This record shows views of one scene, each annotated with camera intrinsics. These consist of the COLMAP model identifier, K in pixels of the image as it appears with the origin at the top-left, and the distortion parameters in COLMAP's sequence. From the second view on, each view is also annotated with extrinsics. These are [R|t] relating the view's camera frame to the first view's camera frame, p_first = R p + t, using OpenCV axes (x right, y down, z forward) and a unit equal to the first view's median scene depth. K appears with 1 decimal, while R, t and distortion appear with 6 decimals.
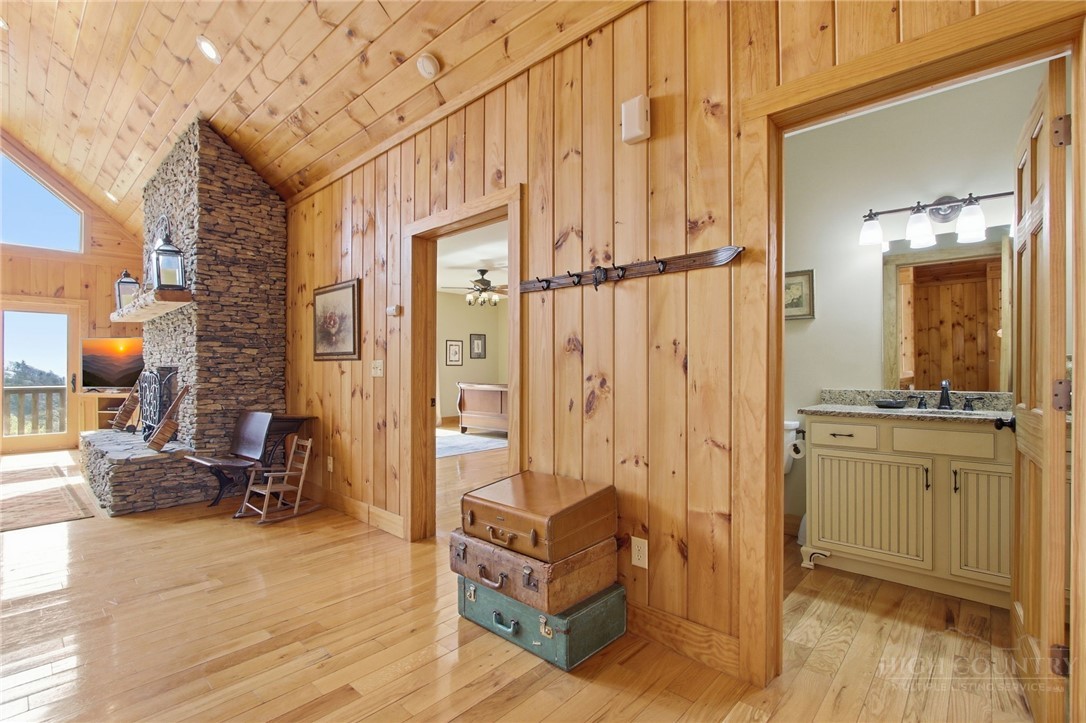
lens RADIAL K [[498.2, 0, 533.2], [0, 498.2, 366.1], [0, 0, 1]] dist [-0.012628, 0.001383]
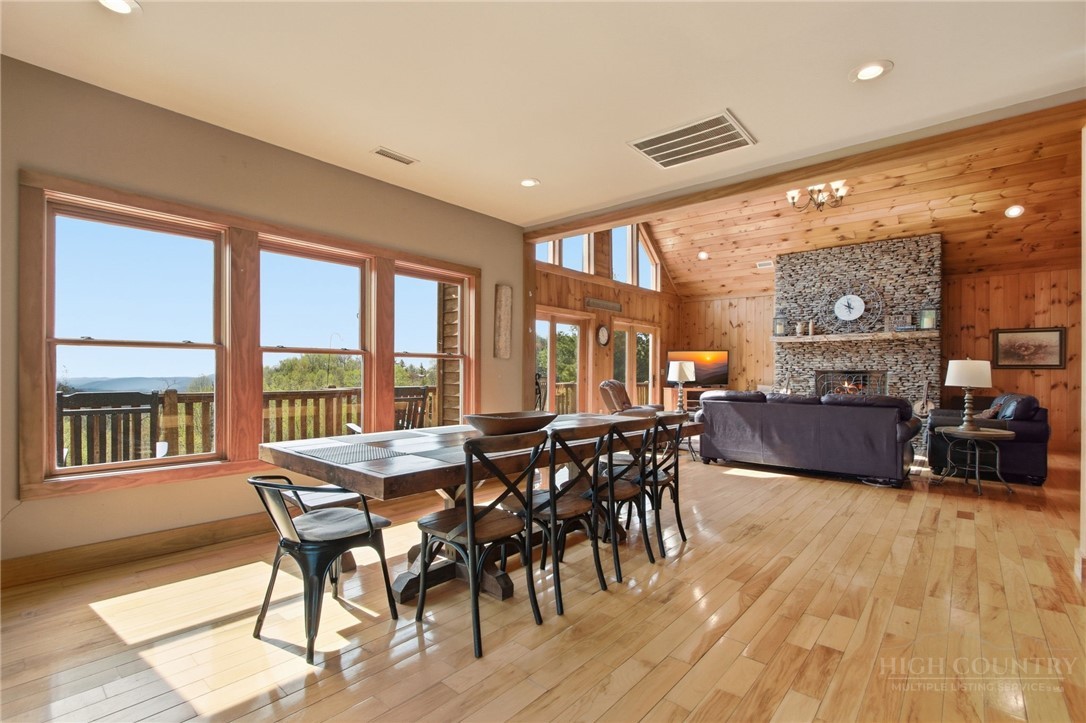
lens RADIAL K [[498.2, 0, 541.2], [0, 498.2, 369.5], [0, 0, 1]] dist [-0.012628, 0.001383]
pose [[0.998859, 0.005604, 0.047437, -2.365936], [-0.005692, 0.999982, 0.001726, -0.002483], [-0.047427, -0.001994, 0.998873, -0.784767]]
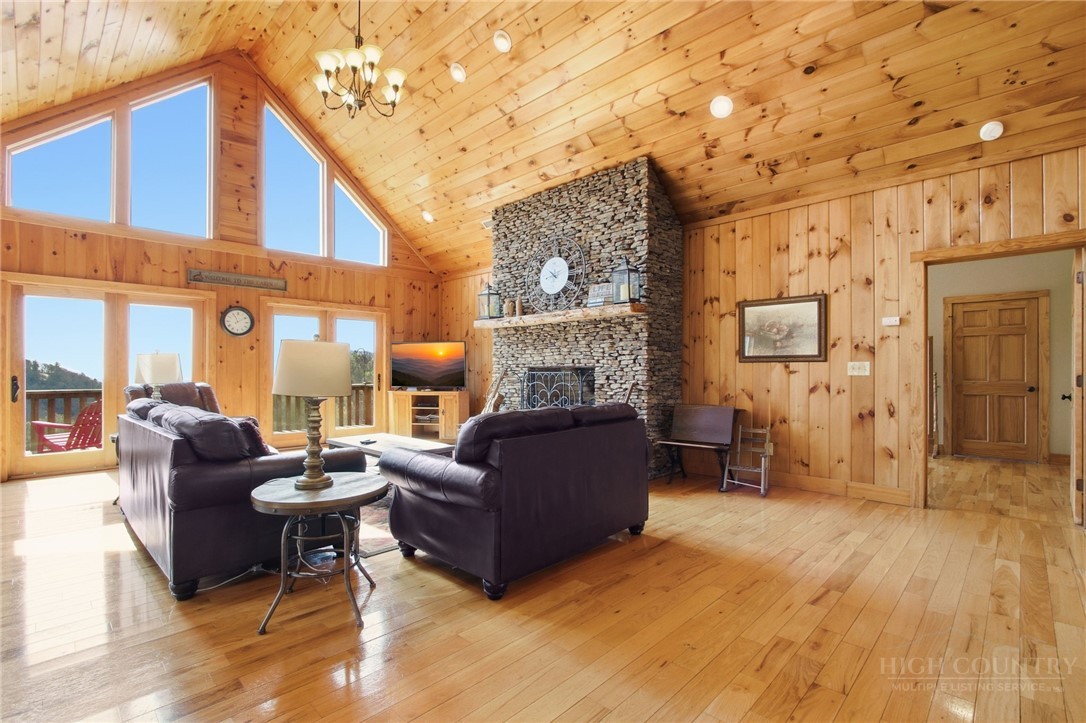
lens RADIAL K [[498.2, 0, 537.5], [0, 498.2, 369.9], [0, 0, 1]] dist [-0.012628, 0.001383]
pose [[0.999736, -0.000488, -0.022967, -0.972752], [0.000568, 0.999994, 0.003475, 0.003405], [0.022966, -0.003487, 0.999730, -0.210669]]
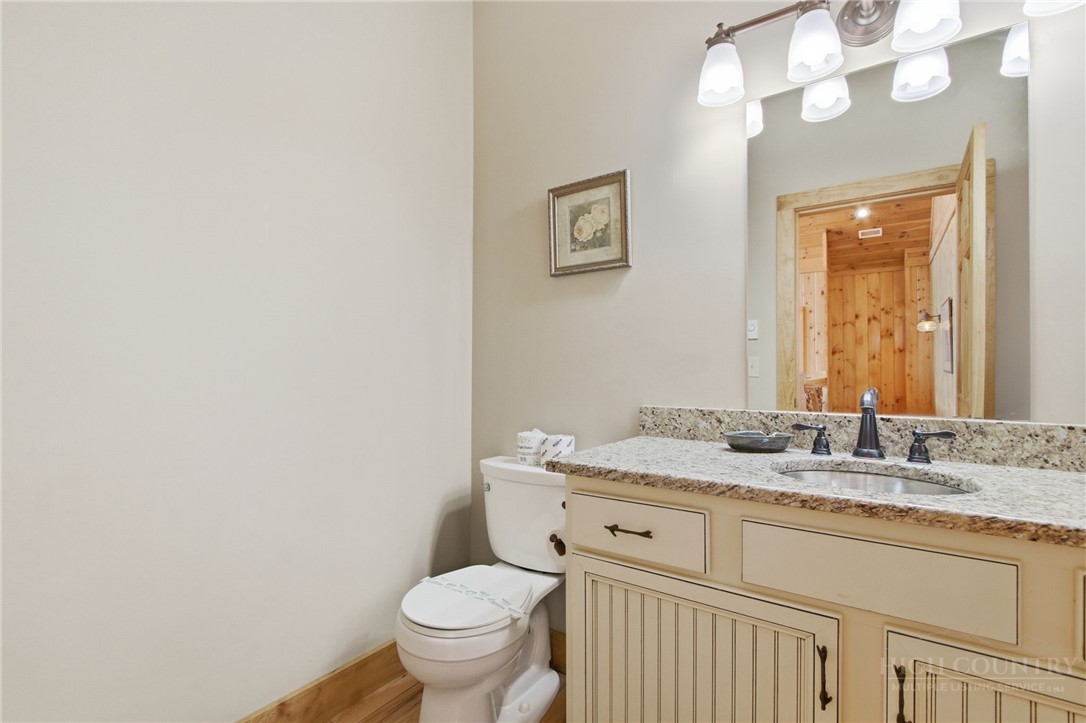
lens RADIAL K [[498.2, 0, 533.4], [0, 498.2, 368.1], [0, 0, 1]] dist [-0.012628, 0.001383]
pose [[0.993530, 0.000543, 0.113566, 0.164123], [-0.000822, 0.999997, 0.002415, 0.002633], [-0.113564, -0.002493, 0.993528, 0.200856]]
